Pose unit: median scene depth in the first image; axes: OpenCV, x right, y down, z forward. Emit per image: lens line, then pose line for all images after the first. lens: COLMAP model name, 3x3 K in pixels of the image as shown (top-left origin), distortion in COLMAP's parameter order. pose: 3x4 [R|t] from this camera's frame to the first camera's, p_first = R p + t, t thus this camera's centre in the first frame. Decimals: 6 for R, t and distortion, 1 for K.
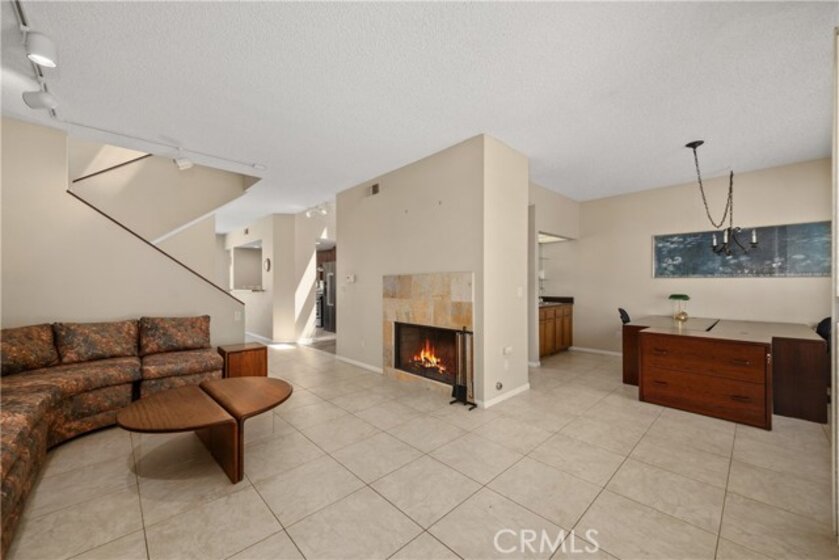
lens RADIAL K [[321.9, 0, 421.6], [0, 321.9, 281.2], [0, 0, 1]] dist [0.012987, 0.000102]
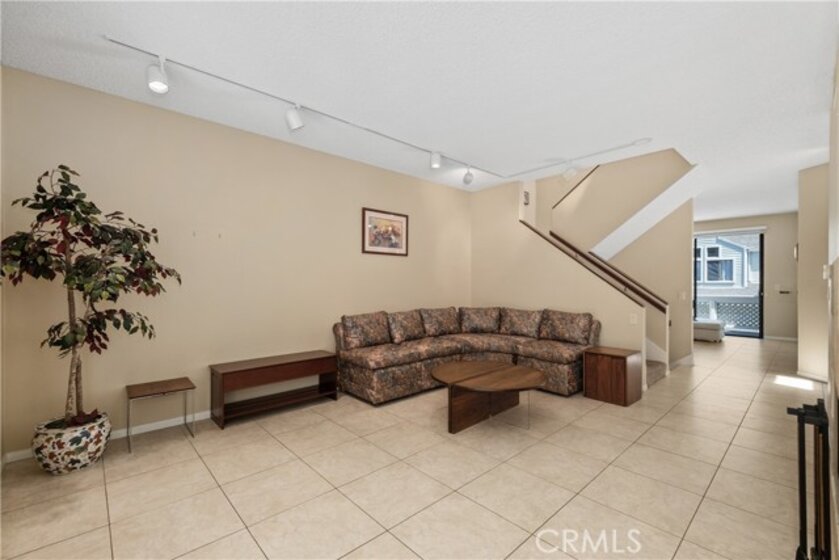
lens RADIAL K [[362.7, 0, 421.7], [0, 362.7, 282.2], [0, 0, 1]] dist [0.000448, 0.000000]
pose [[-0.025175, -0.001079, -0.999682, 0.658117], [0.008298, 0.999965, -0.001288, 0.006370], [0.999649, -0.008328, -0.025165, 0.670273]]
